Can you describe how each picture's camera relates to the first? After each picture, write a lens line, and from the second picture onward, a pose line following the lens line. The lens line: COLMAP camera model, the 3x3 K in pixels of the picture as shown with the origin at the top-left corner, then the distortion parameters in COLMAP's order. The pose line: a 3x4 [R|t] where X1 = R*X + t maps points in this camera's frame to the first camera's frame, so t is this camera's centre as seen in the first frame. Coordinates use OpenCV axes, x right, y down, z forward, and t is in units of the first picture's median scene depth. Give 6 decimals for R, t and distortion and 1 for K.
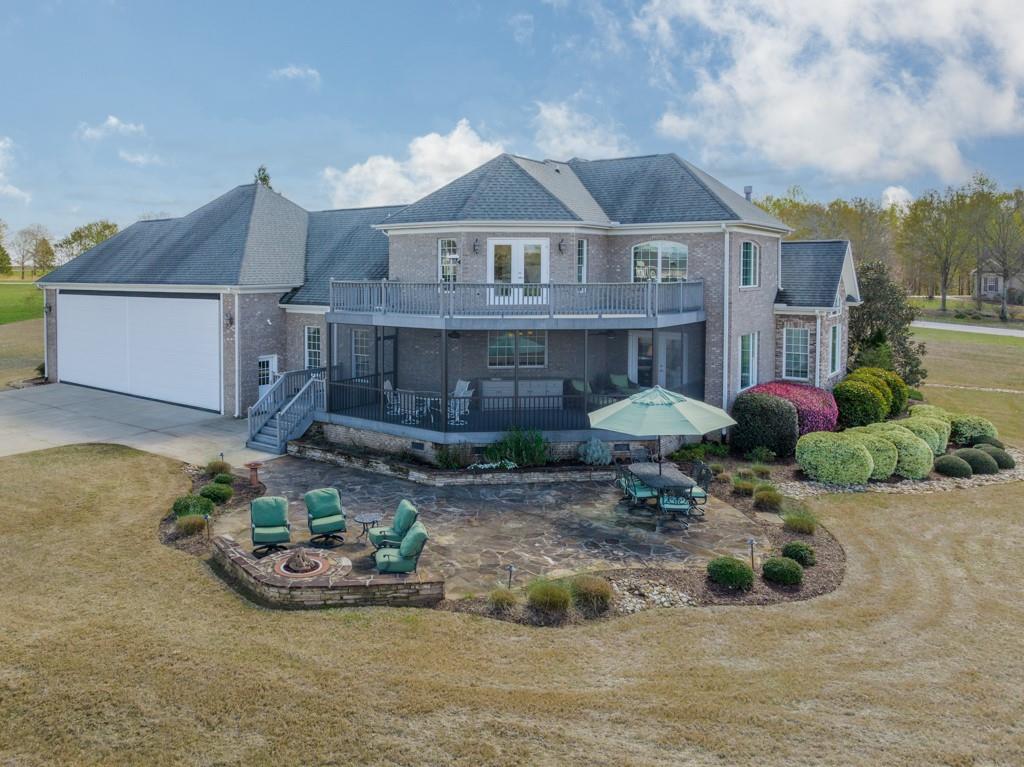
lens RADIAL K [[753.6, 0, 511.5], [0, 753.6, 333.5], [0, 0, 1]] dist [-0.037710, 0.001336]
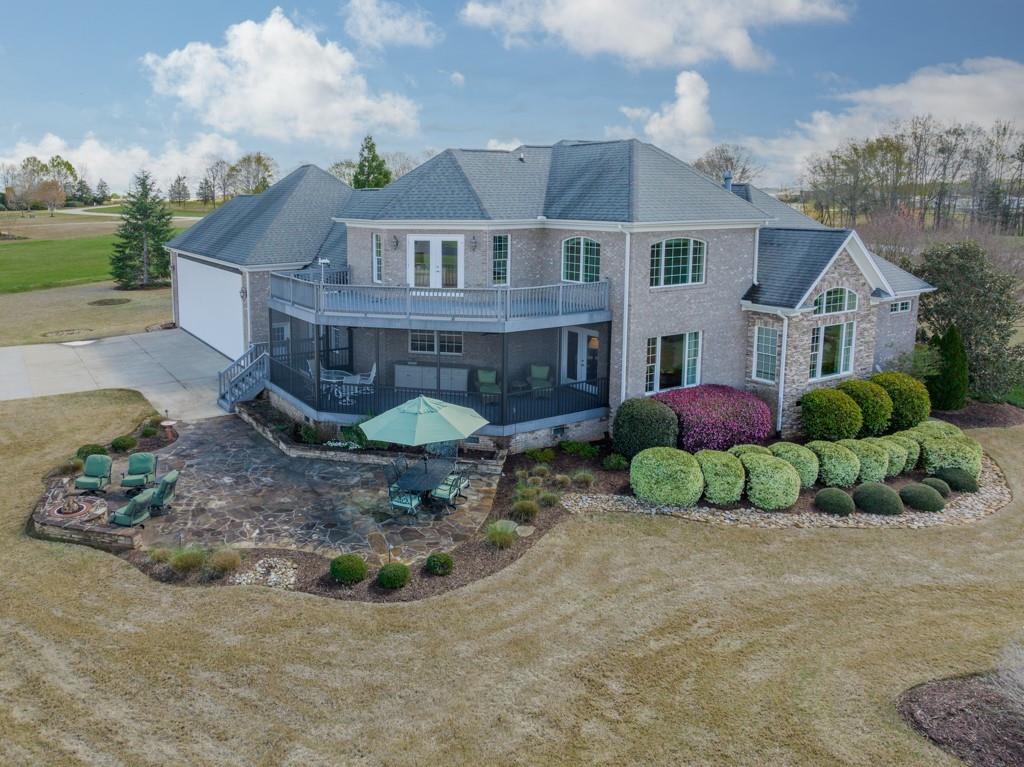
lens RADIAL K [[788.1, 0, 509.8], [0, 788.1, 337.0], [0, 0, 1]] dist [-0.034852, -0.001423]
pose [[0.933250, 0.067760, -0.352778, 0.523222], [-0.034653, 0.994450, 0.099339, -0.098342], [0.357551, -0.080484, 0.930419, -0.019275]]
